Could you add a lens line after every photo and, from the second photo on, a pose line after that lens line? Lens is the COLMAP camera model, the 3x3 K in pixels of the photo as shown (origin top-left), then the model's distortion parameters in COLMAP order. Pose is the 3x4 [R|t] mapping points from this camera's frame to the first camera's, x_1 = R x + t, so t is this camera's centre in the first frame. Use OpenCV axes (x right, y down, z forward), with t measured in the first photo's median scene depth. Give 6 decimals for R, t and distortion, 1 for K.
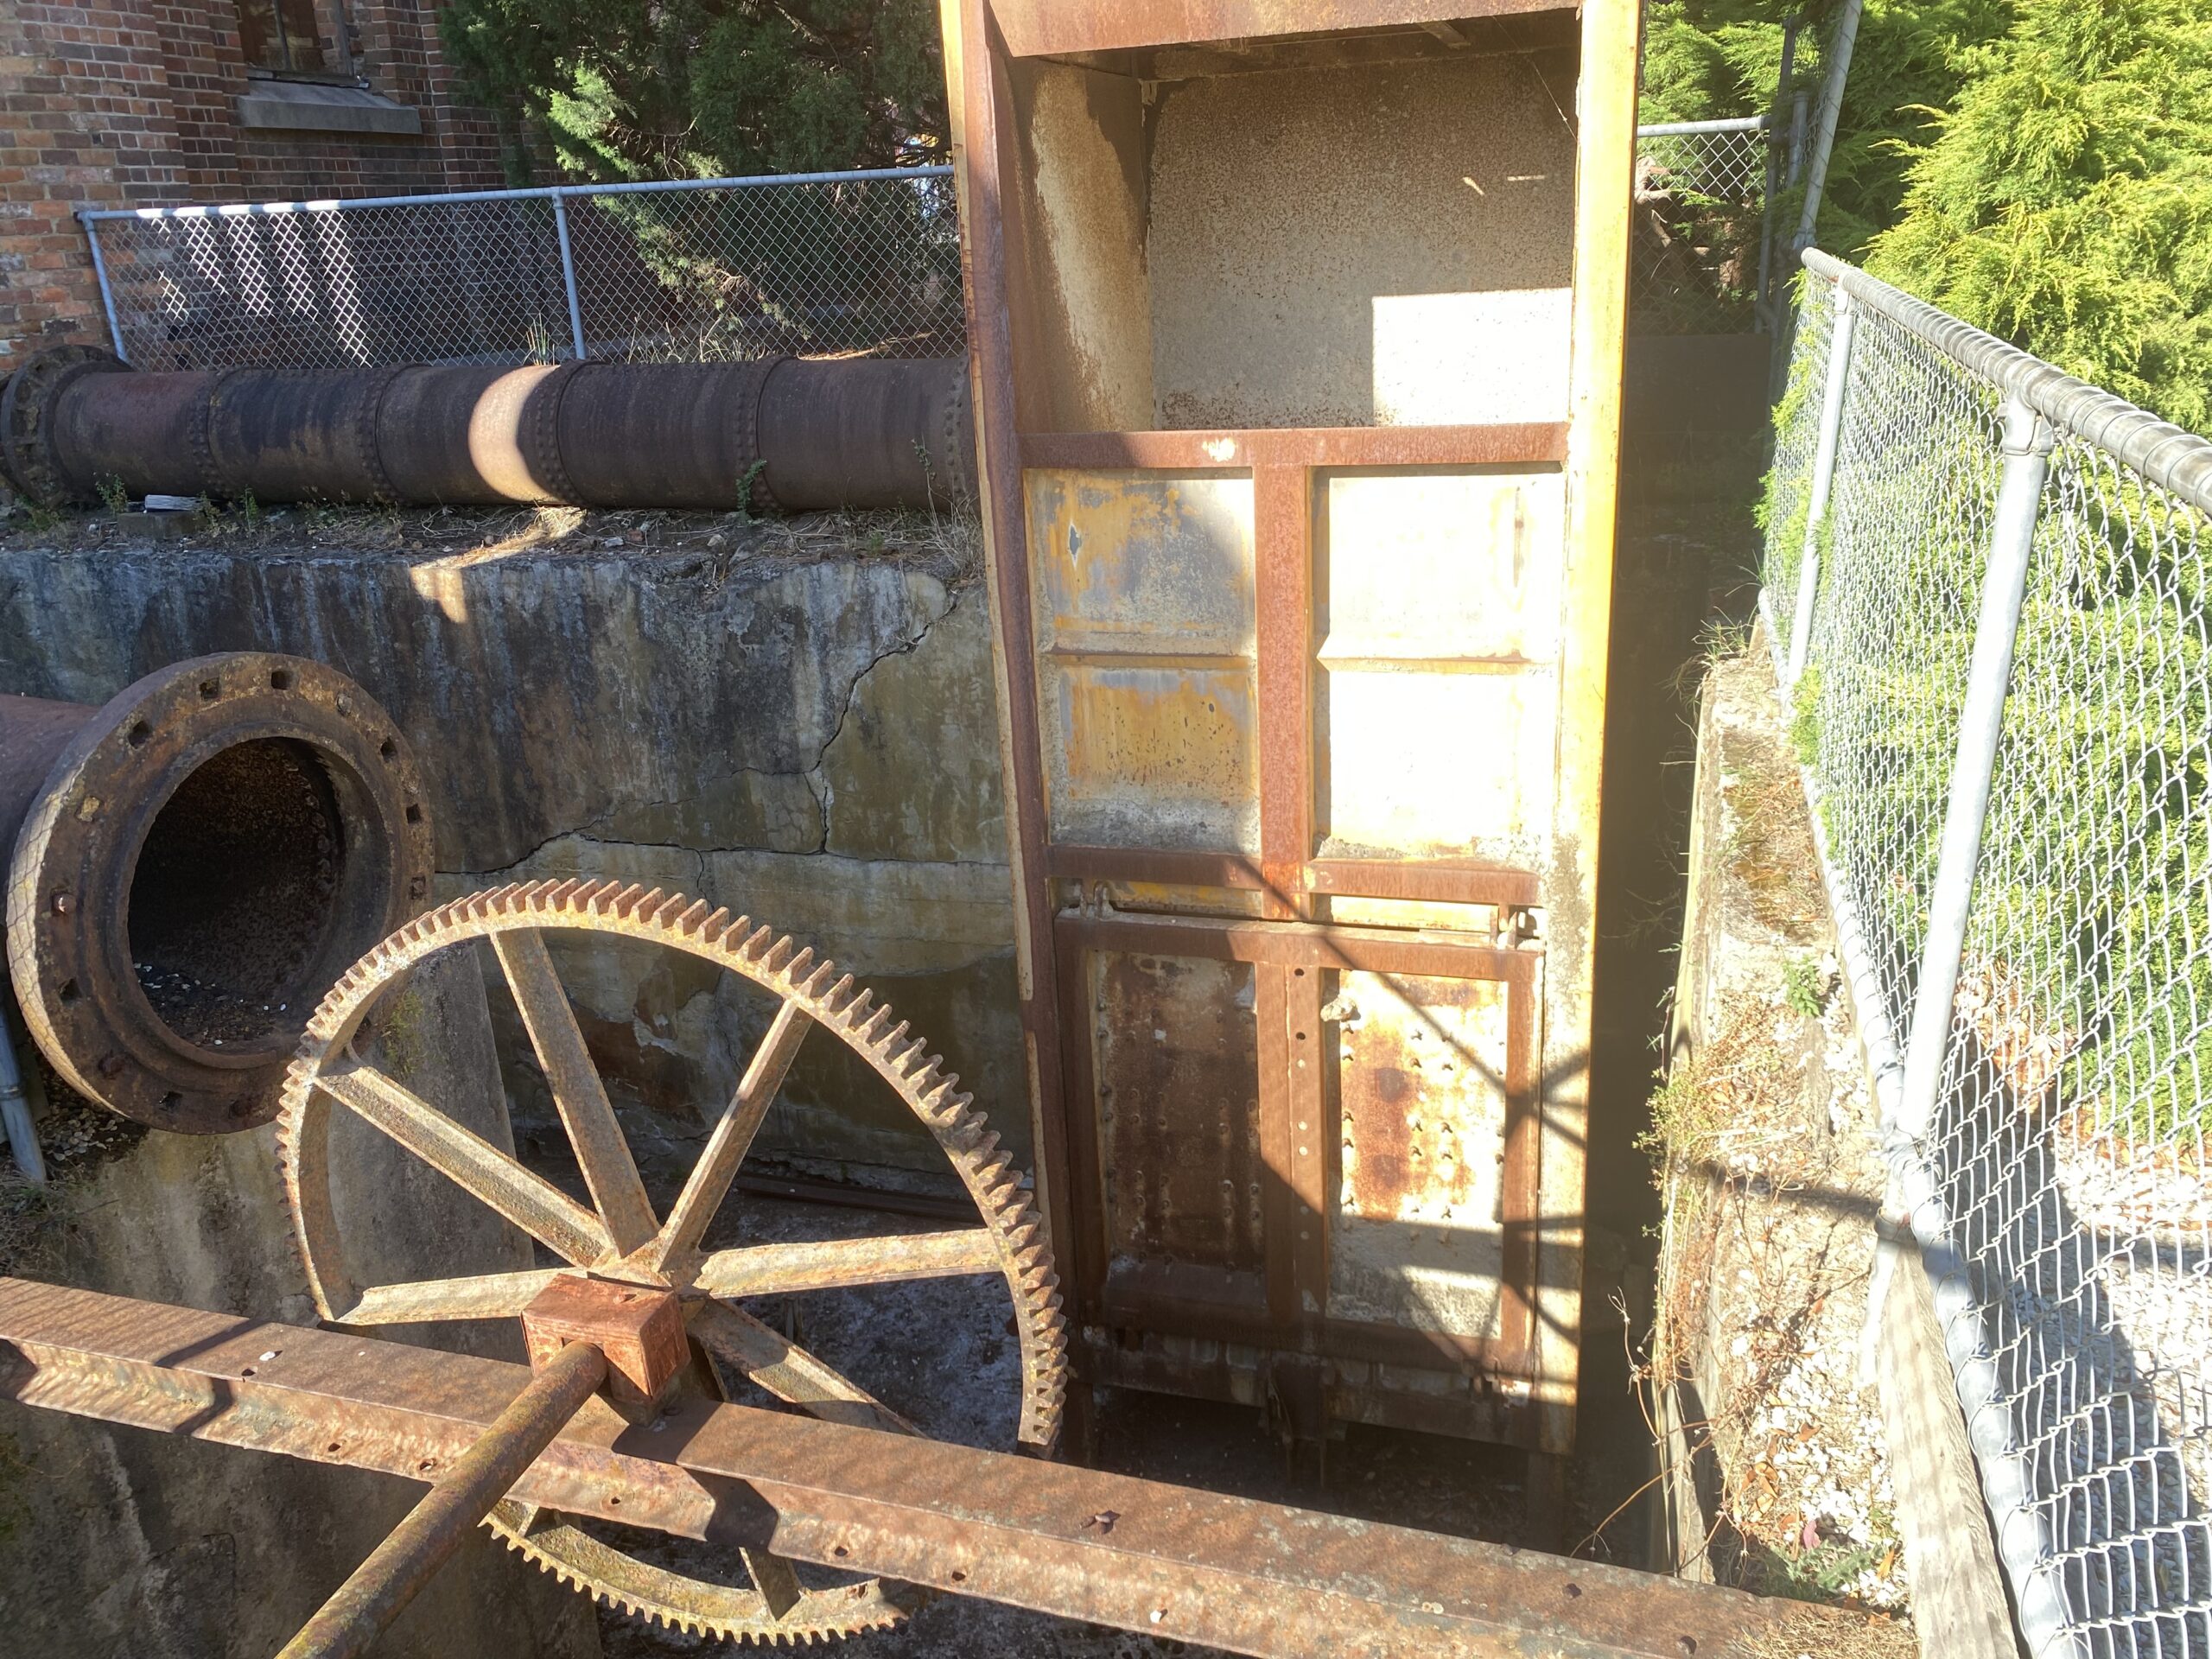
lens RADIAL K [[1658.8, 0, 1106.0], [0, 1658.8, 829.5], [0, 0, 1]] dist [-0.003003, -0.005171]
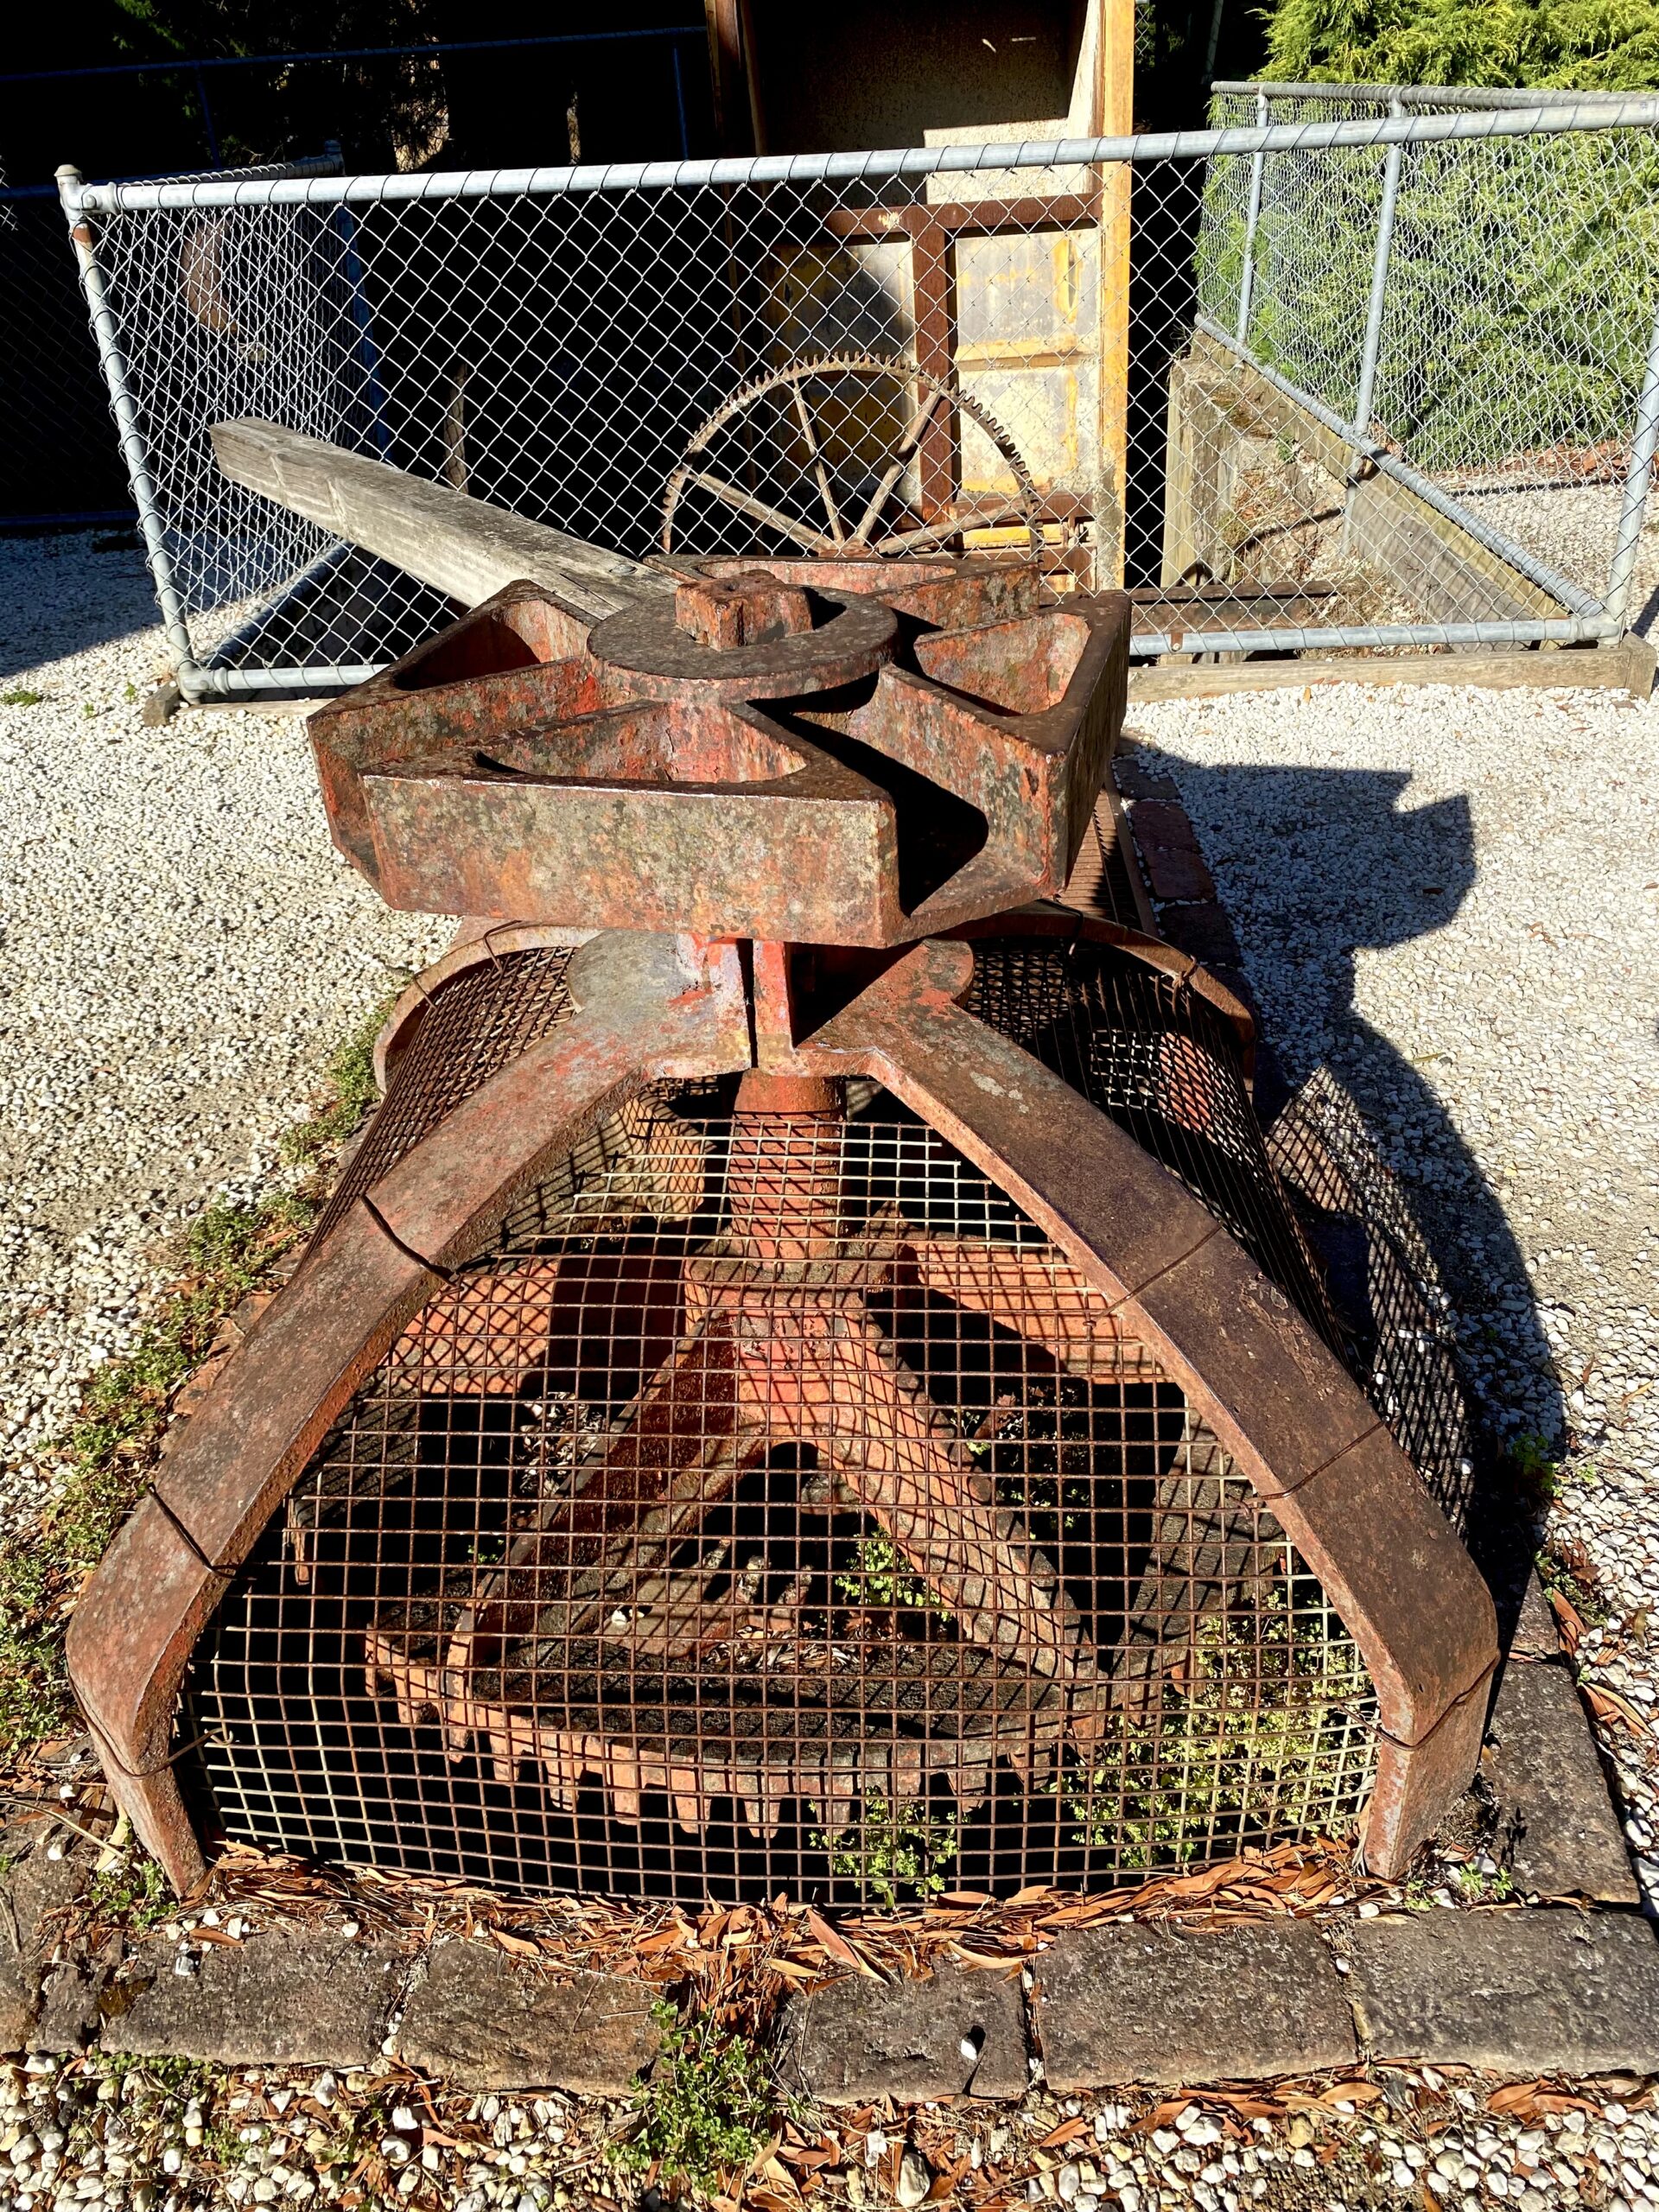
lens RADIAL K [[1658.8, 0, 829.5], [0, 1658.8, 1106.0], [0, 0, 1]] dist [-0.003003, -0.005171]
pose [[0.960923, -0.149128, 0.233212, -0.478082], [0.106622, 0.976873, 0.185341, 0.295170], [-0.255457, -0.153233, 0.954600, -0.618763]]
